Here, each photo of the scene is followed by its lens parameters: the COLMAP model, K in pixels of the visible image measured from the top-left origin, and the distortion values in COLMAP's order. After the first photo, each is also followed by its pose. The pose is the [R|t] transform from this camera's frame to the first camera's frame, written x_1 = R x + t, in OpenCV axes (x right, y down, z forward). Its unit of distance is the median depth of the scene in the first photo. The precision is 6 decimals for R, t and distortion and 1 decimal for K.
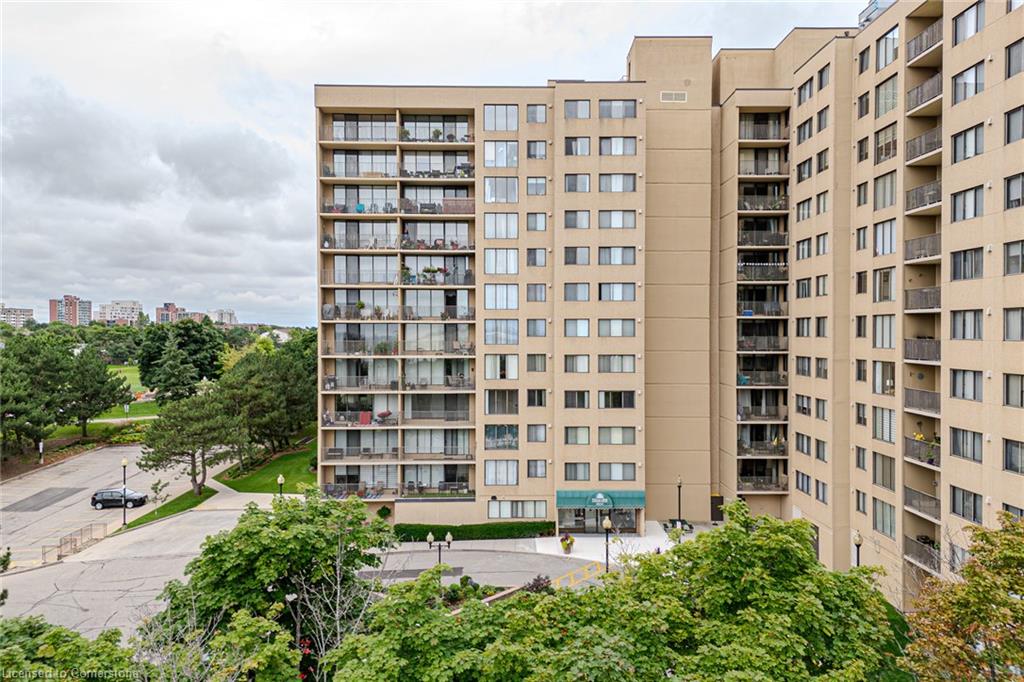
lens RADIAL K [[740.6, 0, 511.9], [0, 740.6, 338.8], [0, 0, 1]] dist [0.054973, -0.039237]
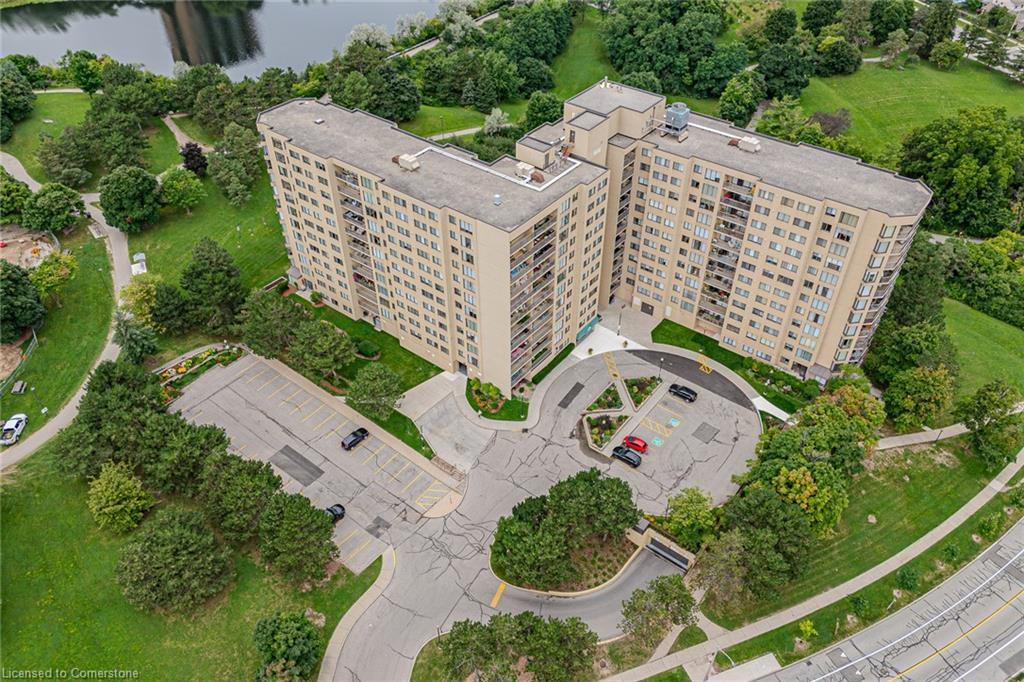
lens RADIAL K [[740.6, 0, 515.8], [0, 740.6, 344.0], [0, 0, 1]] dist [0.054973, -0.039237]
pose [[0.620441, -0.514424, 0.591963, -1.478684], [0.011904, 0.760902, 0.648757, -1.315199], [-0.784162, -0.395469, 0.478219, -0.008826]]
